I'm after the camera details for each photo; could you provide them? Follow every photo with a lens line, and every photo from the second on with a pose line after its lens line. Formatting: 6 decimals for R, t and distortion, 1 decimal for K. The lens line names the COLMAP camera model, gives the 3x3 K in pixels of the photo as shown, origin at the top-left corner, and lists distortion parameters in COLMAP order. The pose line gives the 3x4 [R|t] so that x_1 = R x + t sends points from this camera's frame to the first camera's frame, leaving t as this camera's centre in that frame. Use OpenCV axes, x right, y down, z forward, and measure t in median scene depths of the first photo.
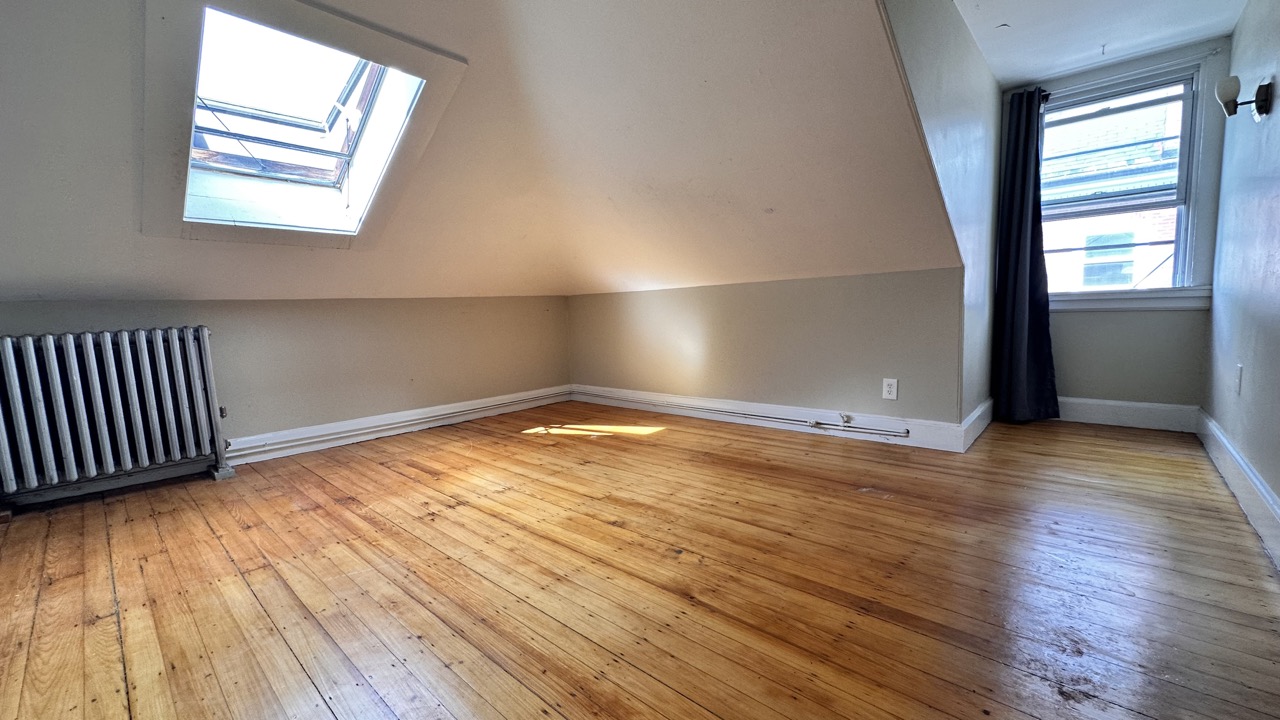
lens RADIAL K [[513.4, 0, 641.6], [0, 513.4, 365.6], [0, 0, 1]] dist [-0.008050, 0.000035]
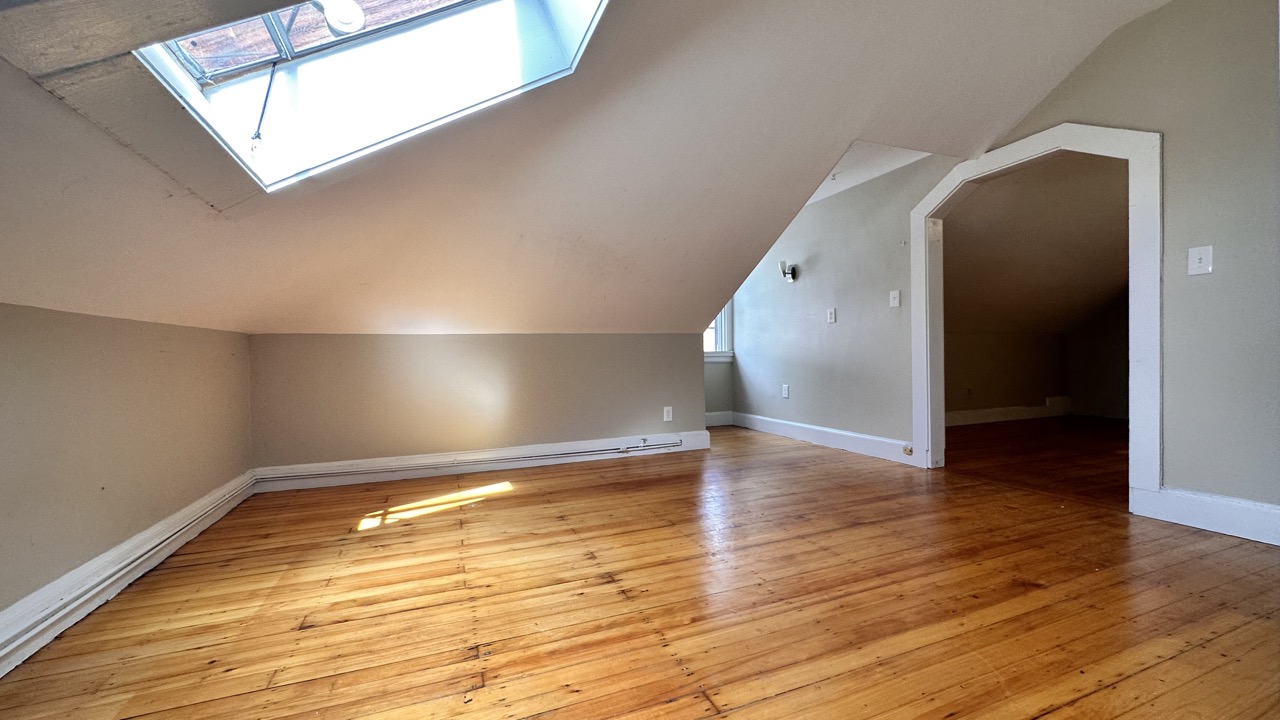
lens RADIAL K [[513.4, 0, 641.2], [0, 513.4, 359.2], [0, 0, 1]] dist [-0.008050, 0.000035]
pose [[0.429118, 0.023631, 0.902939, -0.864271], [0.098007, 0.992537, -0.072553, -0.009836], [-0.897916, 0.119628, 0.423600, 0.447986]]
